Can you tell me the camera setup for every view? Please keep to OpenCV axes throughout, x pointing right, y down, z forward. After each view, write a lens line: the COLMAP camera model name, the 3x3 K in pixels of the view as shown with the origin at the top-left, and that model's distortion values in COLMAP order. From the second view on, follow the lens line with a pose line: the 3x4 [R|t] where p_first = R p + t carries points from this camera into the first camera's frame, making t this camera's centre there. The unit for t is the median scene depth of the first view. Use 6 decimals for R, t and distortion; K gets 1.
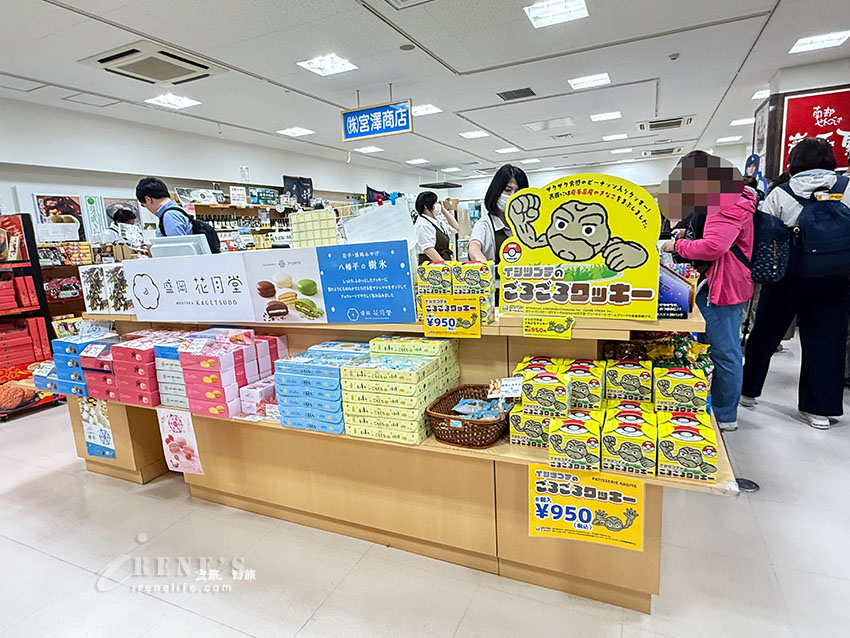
lens RADIAL K [[484.8, 0, 424.1], [0, 484.8, 321.1], [0, 0, 1]] dist [-0.006743, 0.000100]
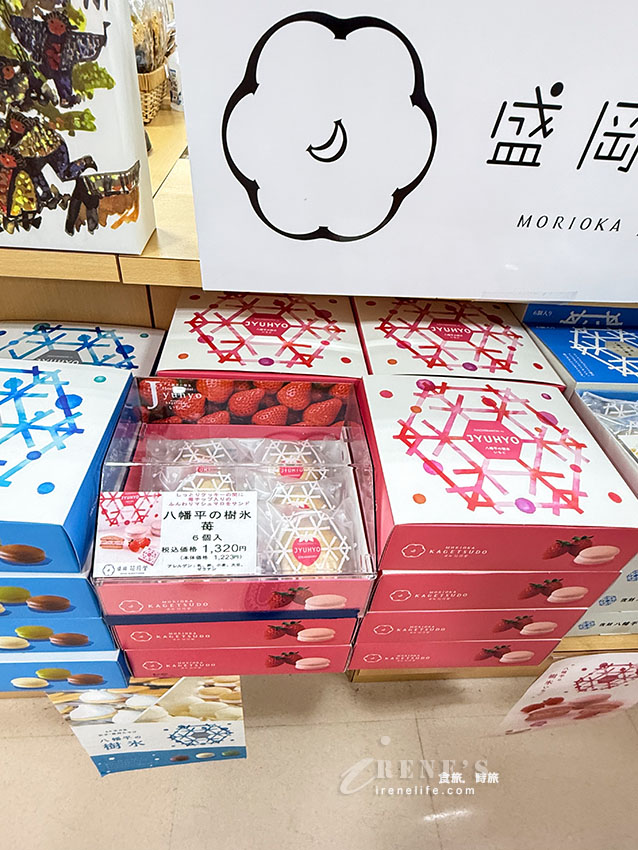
lens RADIAL K [[484.8, 0, 318.9], [0, 484.8, 421.2], [0, 0, 1]] dist [-0.006743, 0.000100]
pose [[0.864002, -0.207111, 0.458919, -0.694017], [-0.050740, 0.871020, 0.488621, -0.059575], [-0.500926, -0.445455, 0.742054, 0.840286]]
